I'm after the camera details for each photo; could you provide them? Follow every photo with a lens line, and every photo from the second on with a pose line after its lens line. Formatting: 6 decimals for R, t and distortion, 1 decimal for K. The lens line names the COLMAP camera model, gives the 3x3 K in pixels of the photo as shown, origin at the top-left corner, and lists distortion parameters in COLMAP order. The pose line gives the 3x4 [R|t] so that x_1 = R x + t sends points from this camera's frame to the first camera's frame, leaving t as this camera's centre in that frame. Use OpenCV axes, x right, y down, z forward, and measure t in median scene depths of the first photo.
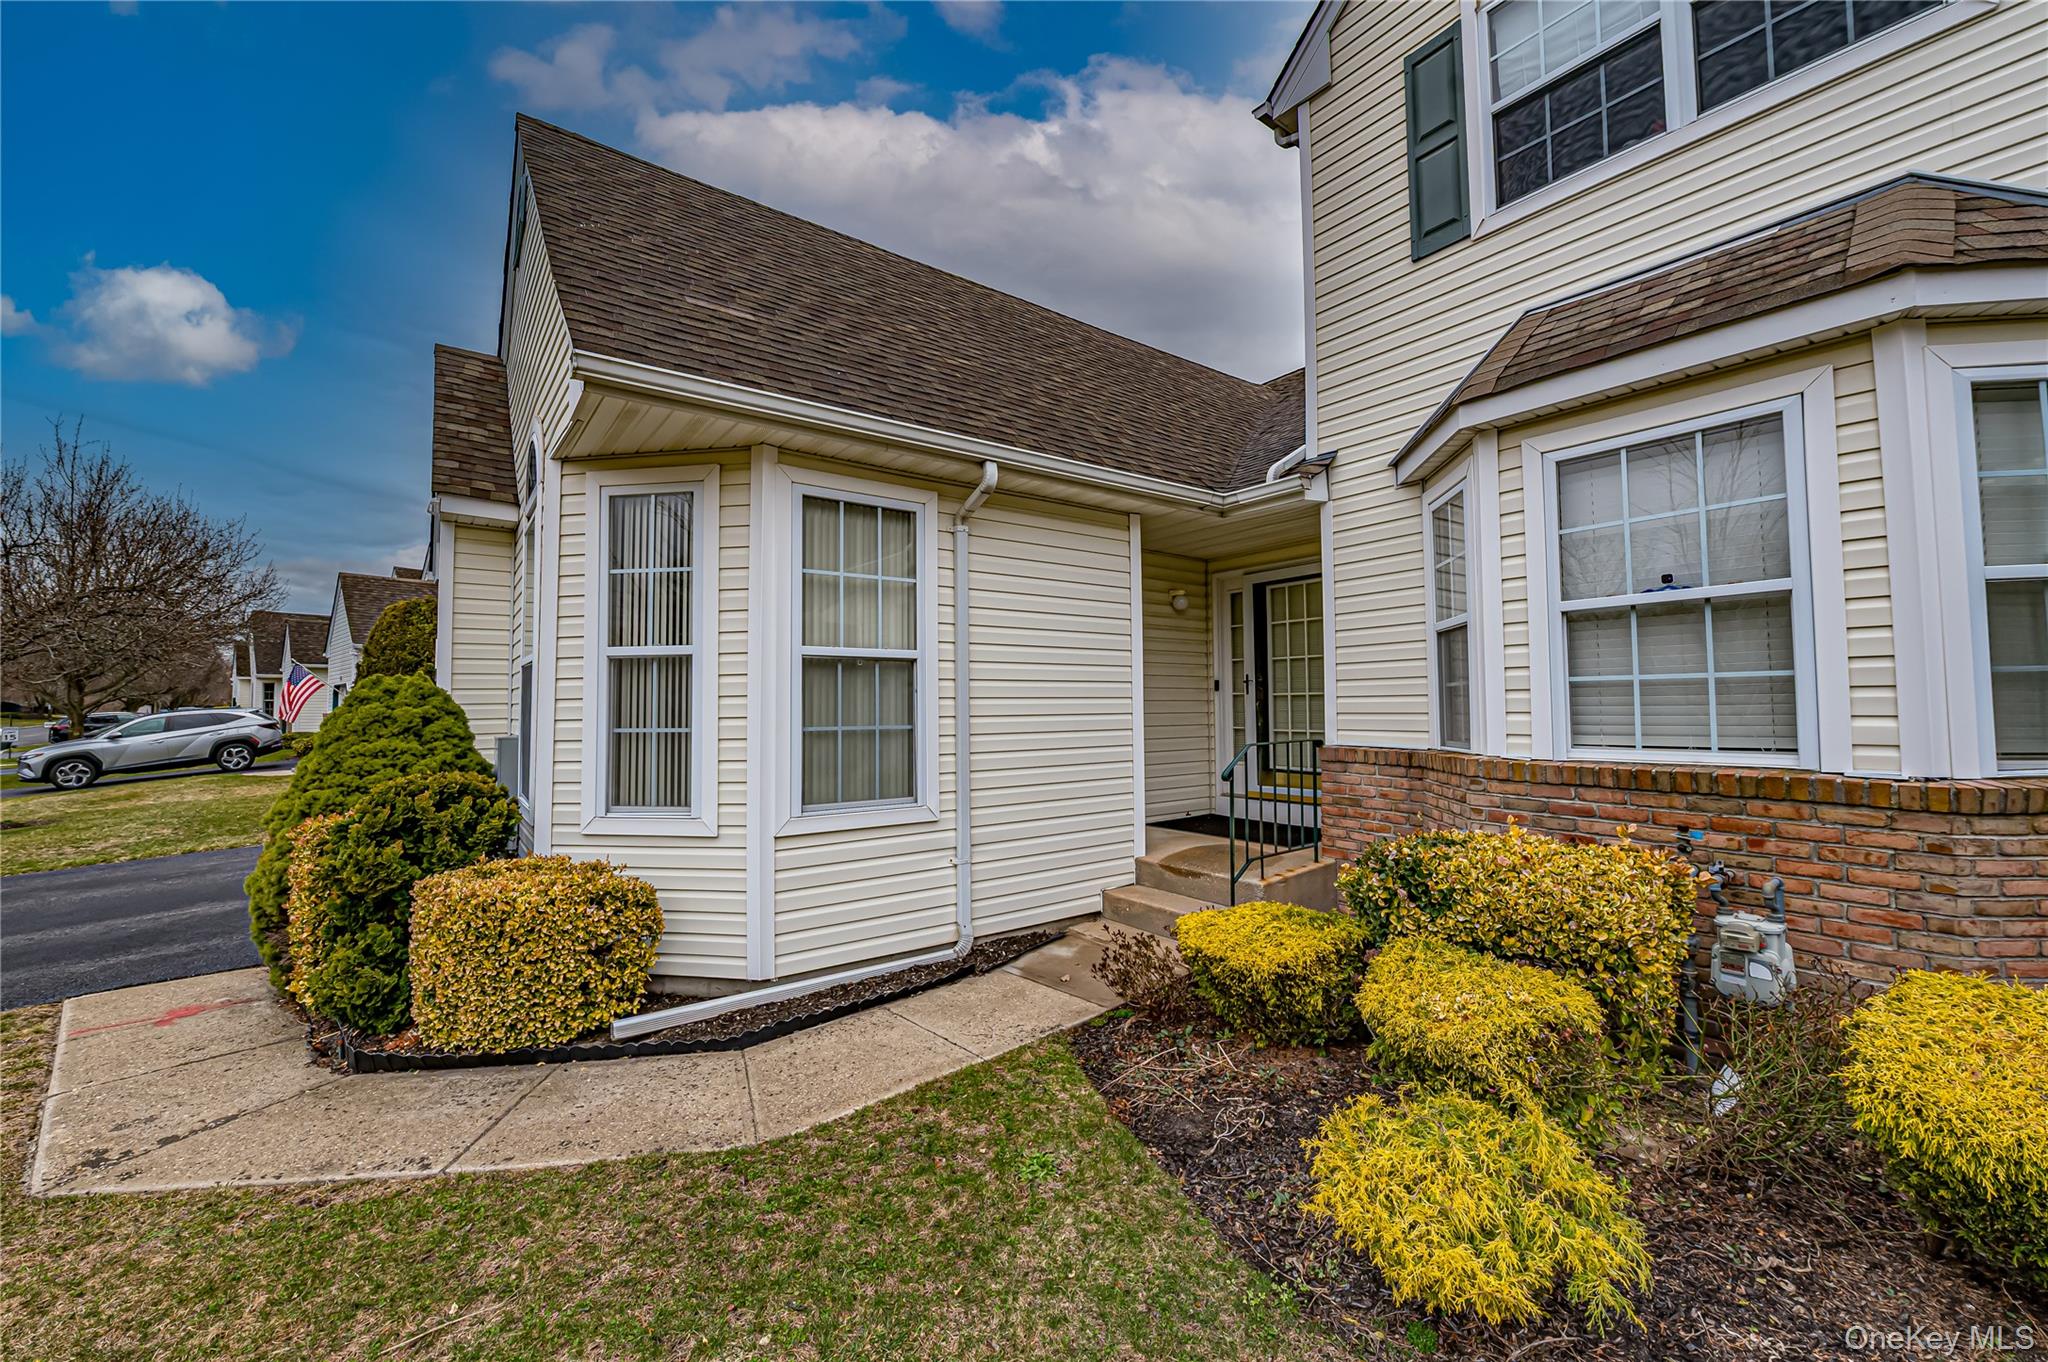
lens RADIAL K [[787.7, 0, 1031.5], [0, 787.7, 689.1], [0, 0, 1]] dist [0.016131, -0.000696]
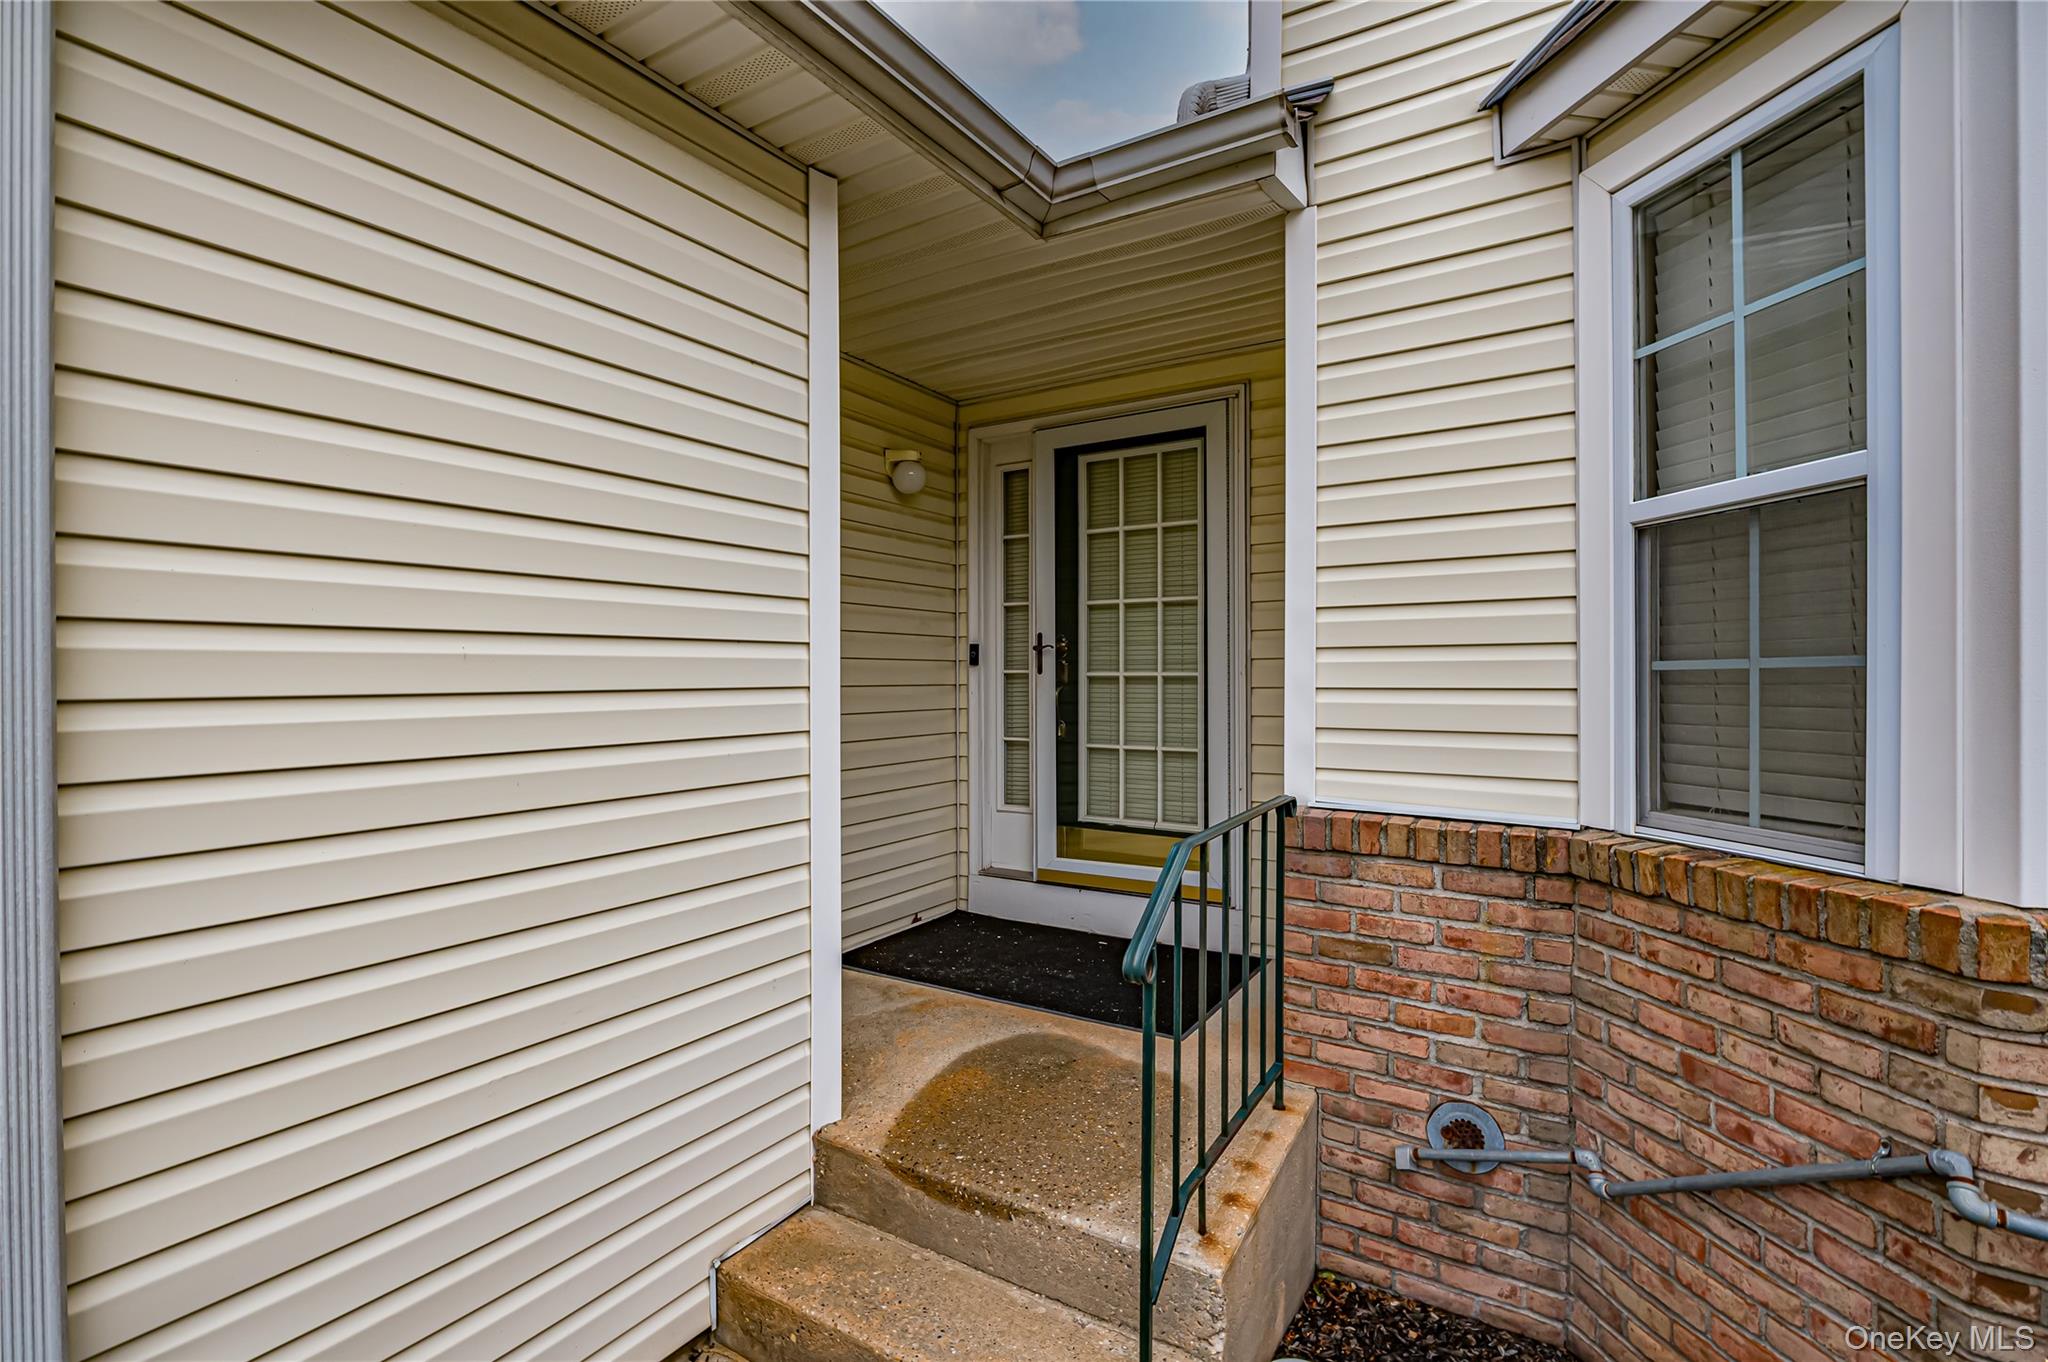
lens RADIAL K [[953.0, 0, 1019.3], [0, 953.0, 668.5], [0, 0, 1]] dist [-0.000612, -0.000123]
pose [[0.933860, 0.010537, 0.357485, 0.064490], [-0.015447, 0.999821, 0.010883, -0.003669], [-0.357306, -0.015685, 0.933856, 0.591208]]
